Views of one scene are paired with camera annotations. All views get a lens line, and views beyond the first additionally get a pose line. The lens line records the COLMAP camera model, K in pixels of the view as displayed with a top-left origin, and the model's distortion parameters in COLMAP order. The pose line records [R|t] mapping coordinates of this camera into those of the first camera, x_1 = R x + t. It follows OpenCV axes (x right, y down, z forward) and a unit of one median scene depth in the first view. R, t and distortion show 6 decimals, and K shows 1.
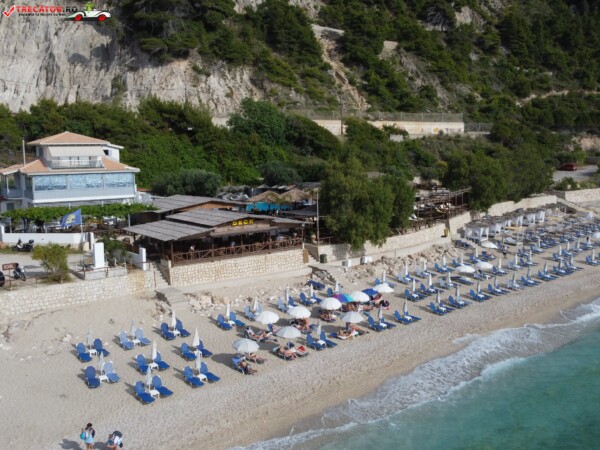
lens RADIAL K [[606.5, 0, 298.6], [0, 606.5, 224.8], [0, 0, 1]] dist [-0.006652, 0.000000]
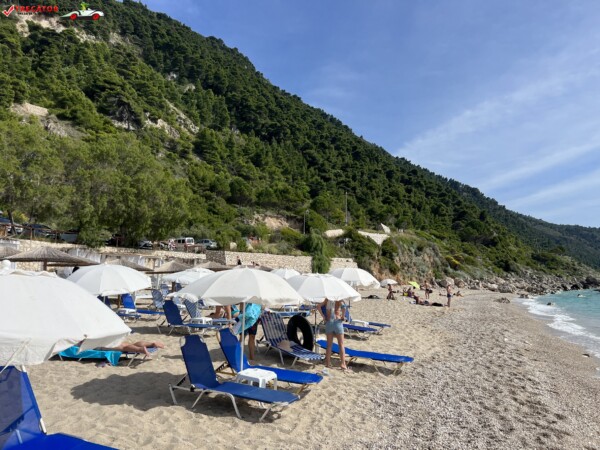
lens RADIAL K [[452.9, 0, 303.9], [0, 452.9, 227.5], [0, 0, 1]] dist [0.064760, -0.077676]
pose [[0.891648, 0.050001, 0.449960, 0.218293], [0.071460, 0.965880, -0.248938, 0.022585], [-0.447054, 0.254119, 0.857651, 0.417596]]
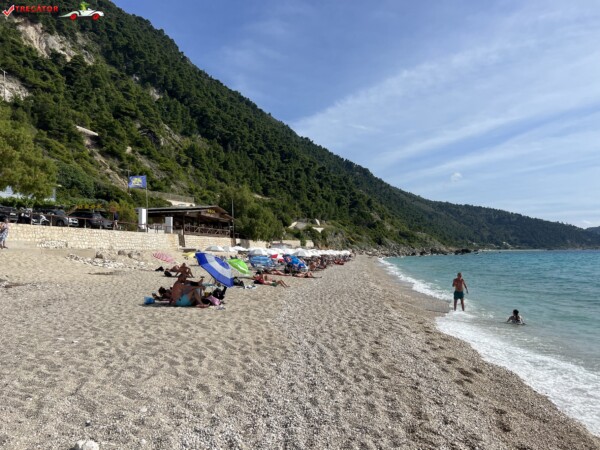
lens RADIAL K [[452.9, 0, 296.9], [0, 452.9, 227.9], [0, 0, 1]] dist [0.064760, -0.077676]
pose [[0.775264, 0.036557, 0.630579, -0.209763], [0.082554, 0.983896, -0.158537, 0.076223], [-0.626220, 0.174965, 0.759761, 0.025041]]
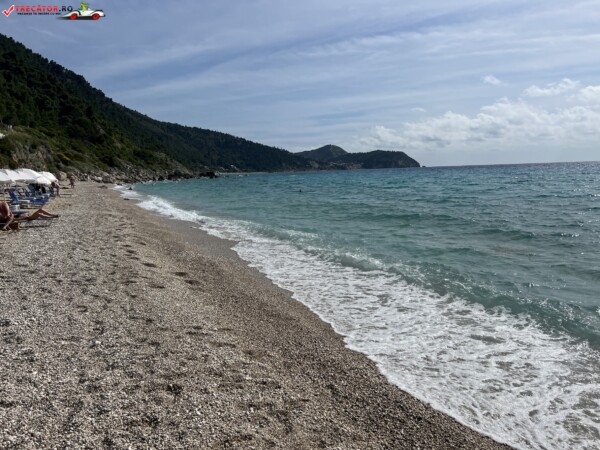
lens RADIAL K [[452.9, 0, 305.7], [0, 452.9, 229.1], [0, 0, 1]] dist [0.064760, -0.077676]
pose [[0.288812, -0.119887, 0.949850, 0.065525], [0.150135, 0.985525, 0.078740, 0.041837], [-0.945541, 0.119865, 0.302630, 0.282398]]
